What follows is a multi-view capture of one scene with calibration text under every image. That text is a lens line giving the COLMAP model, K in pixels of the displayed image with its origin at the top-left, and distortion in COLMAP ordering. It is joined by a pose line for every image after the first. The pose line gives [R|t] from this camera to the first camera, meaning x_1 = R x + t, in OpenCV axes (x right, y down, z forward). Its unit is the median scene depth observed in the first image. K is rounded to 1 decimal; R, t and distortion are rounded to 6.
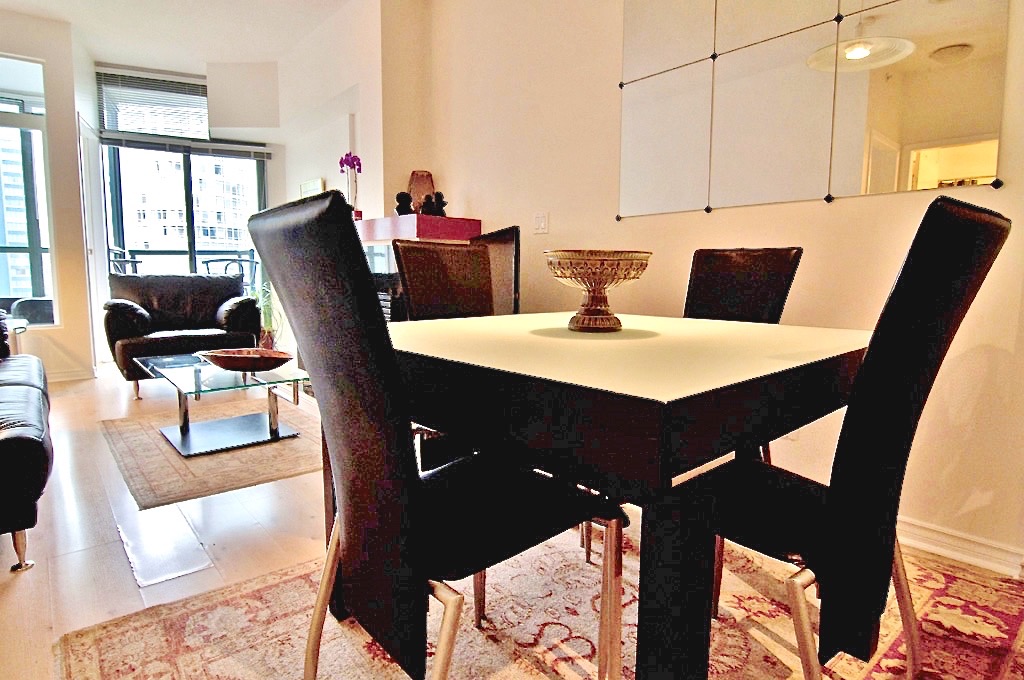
lens RADIAL K [[547.0, 0, 512.0], [0, 547.0, 340.0], [0, 0, 1]] dist [-0.001960, -0.013252]
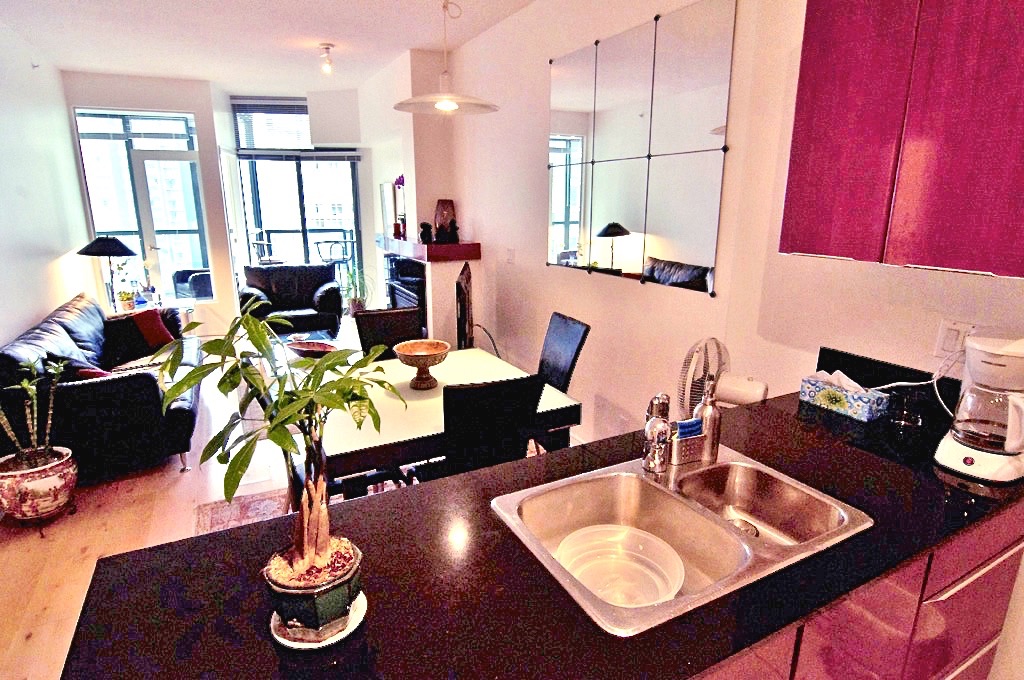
lens RADIAL K [[547.0, 0, 512.0], [0, 547.0, 340.0], [0, 0, 1]] dist [-0.001960, -0.013252]
pose [[0.972895, 0.050394, -0.225688, 0.222644], [-0.021146, 0.991264, 0.130183, -0.109793], [0.230277, -0.121882, 0.965462, -0.194673]]
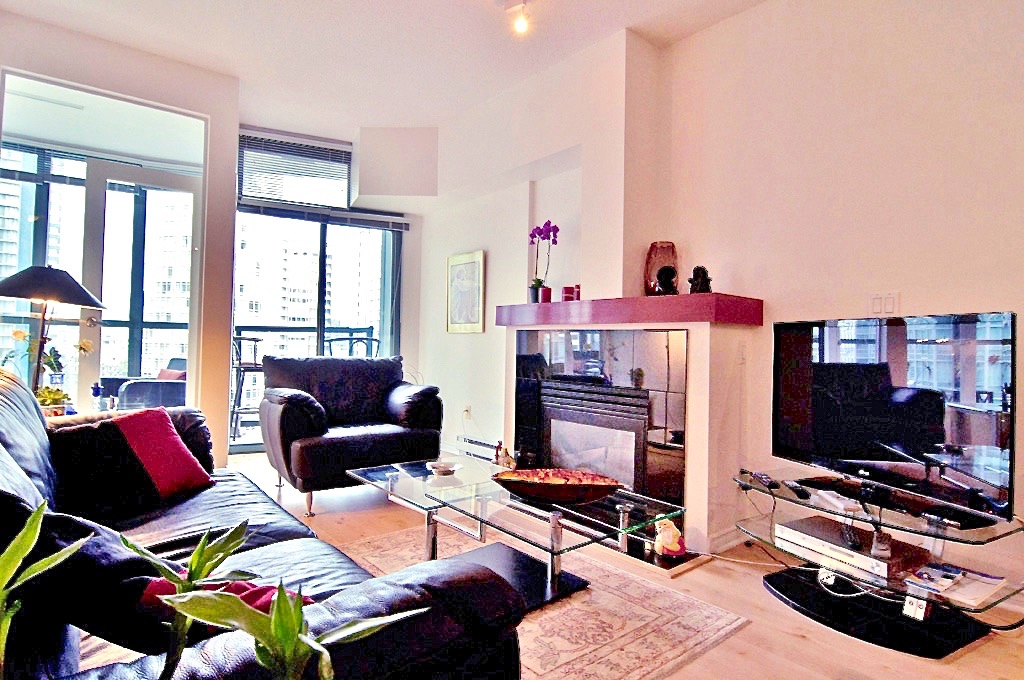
lens RADIAL K [[547.0, 0, 512.0], [0, 547.0, 340.0], [0, 0, 1]] dist [-0.001960, -0.013252]
pose [[0.999868, 0.010910, -0.012017, -0.288473], [-0.012427, 0.990846, -0.134423, -0.031457], [0.010441, 0.134555, 0.990851, 0.132516]]
